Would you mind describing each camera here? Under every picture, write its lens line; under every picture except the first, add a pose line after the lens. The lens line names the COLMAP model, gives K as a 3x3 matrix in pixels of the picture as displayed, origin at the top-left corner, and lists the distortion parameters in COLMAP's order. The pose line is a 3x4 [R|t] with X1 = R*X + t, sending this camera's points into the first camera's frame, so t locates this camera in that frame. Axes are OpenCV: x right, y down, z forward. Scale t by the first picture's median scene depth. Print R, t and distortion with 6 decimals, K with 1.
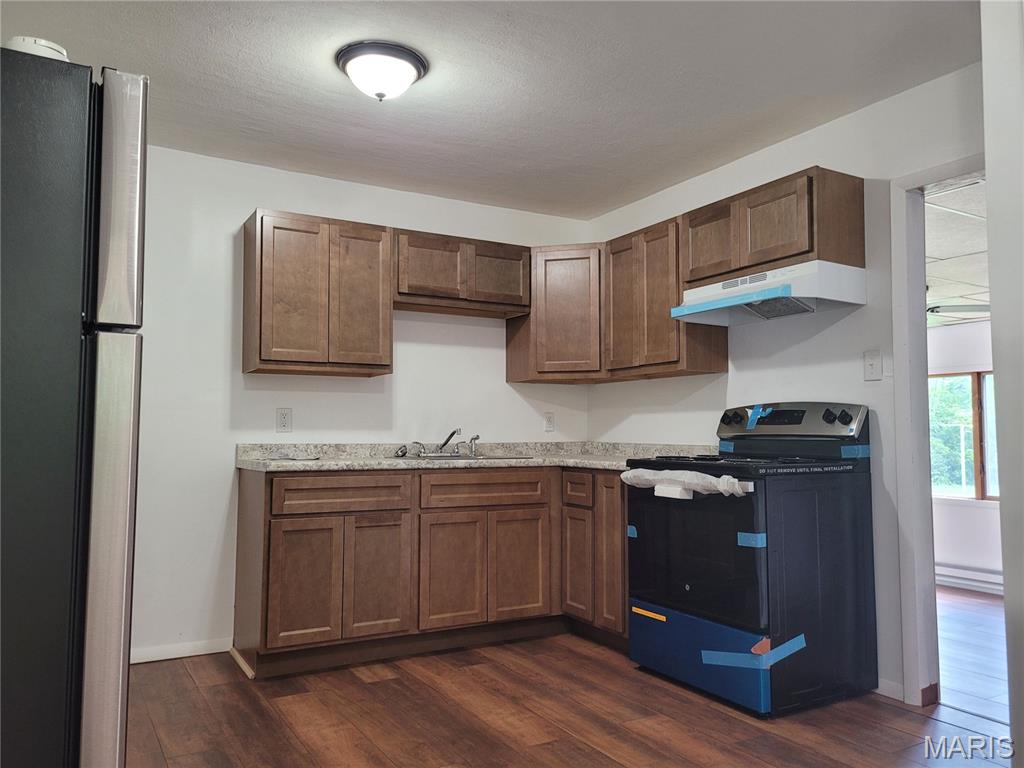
lens RADIAL K [[764.6, 0, 509.8], [0, 764.6, 391.5], [0, 0, 1]] dist [0.057885, -0.042447]
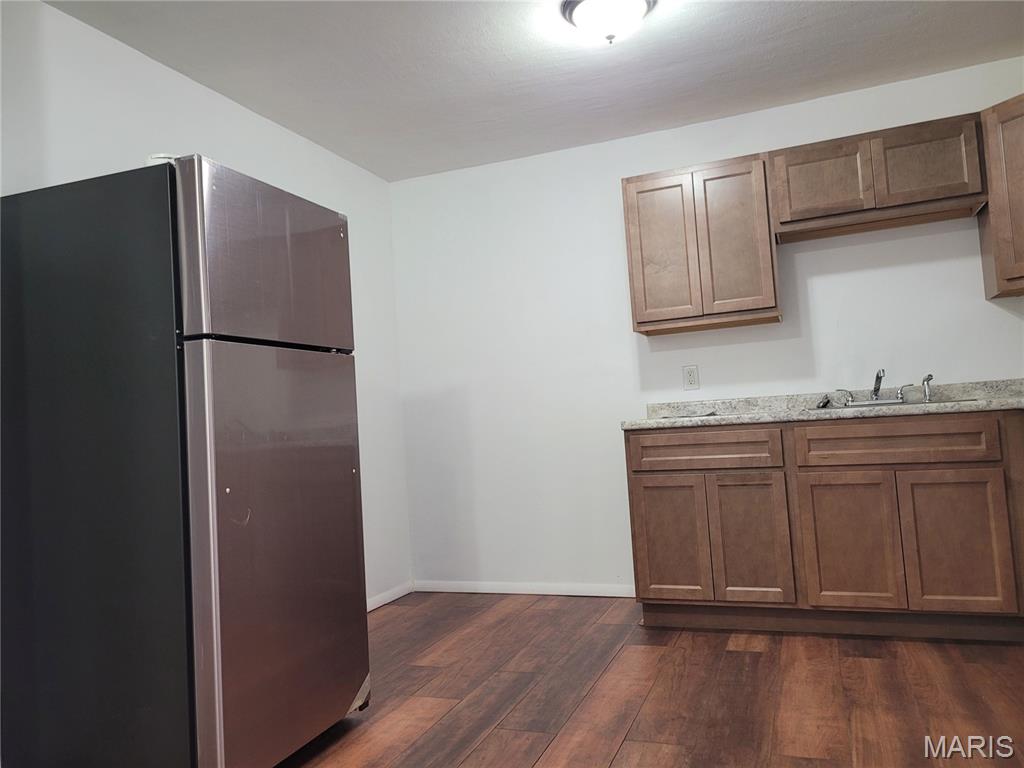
lens RADIAL K [[764.6, 0, 521.1], [0, 764.6, 381.0], [0, 0, 1]] dist [0.057885, -0.042447]
pose [[0.626982, -0.082642, -0.774638, 0.381330], [0.112903, 0.993499, -0.014609, 0.034532], [0.770809, -0.078299, 0.632236, 0.219413]]
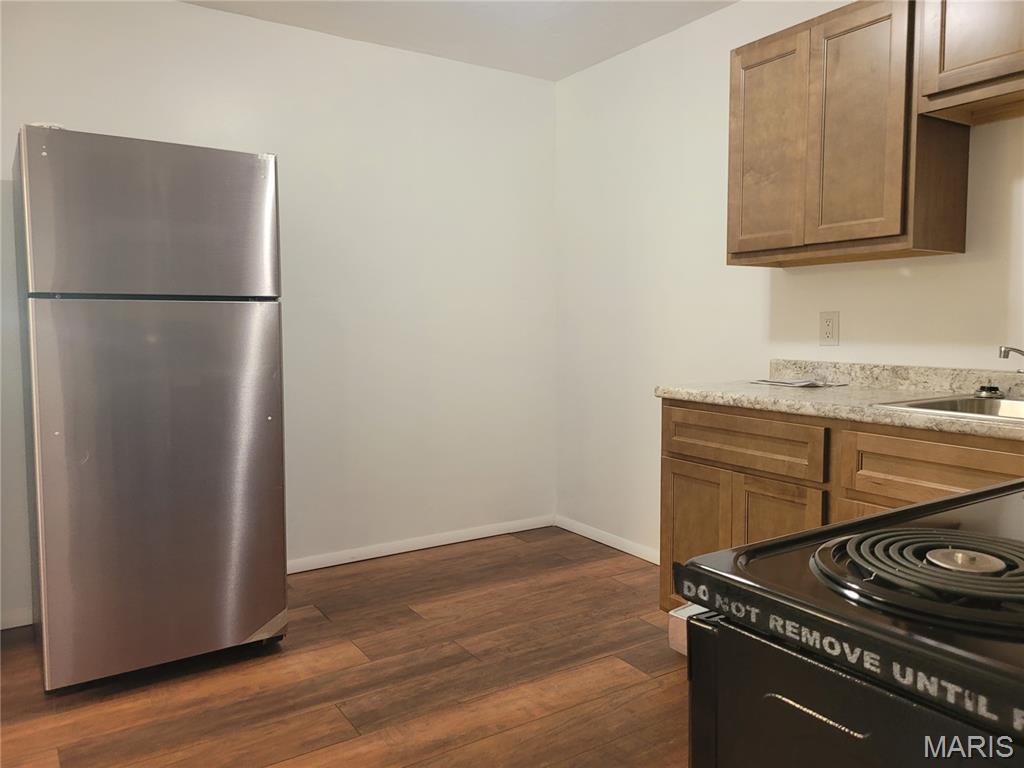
lens RADIAL K [[764.6, 0, 522.6], [0, 764.6, 376.8], [0, 0, 1]] dist [0.057885, -0.042447]
pose [[0.054025, 0.070990, -0.996013, 0.454662], [0.062819, 0.995252, 0.074343, 0.011765], [0.996562, -0.066585, 0.049309, 0.756394]]
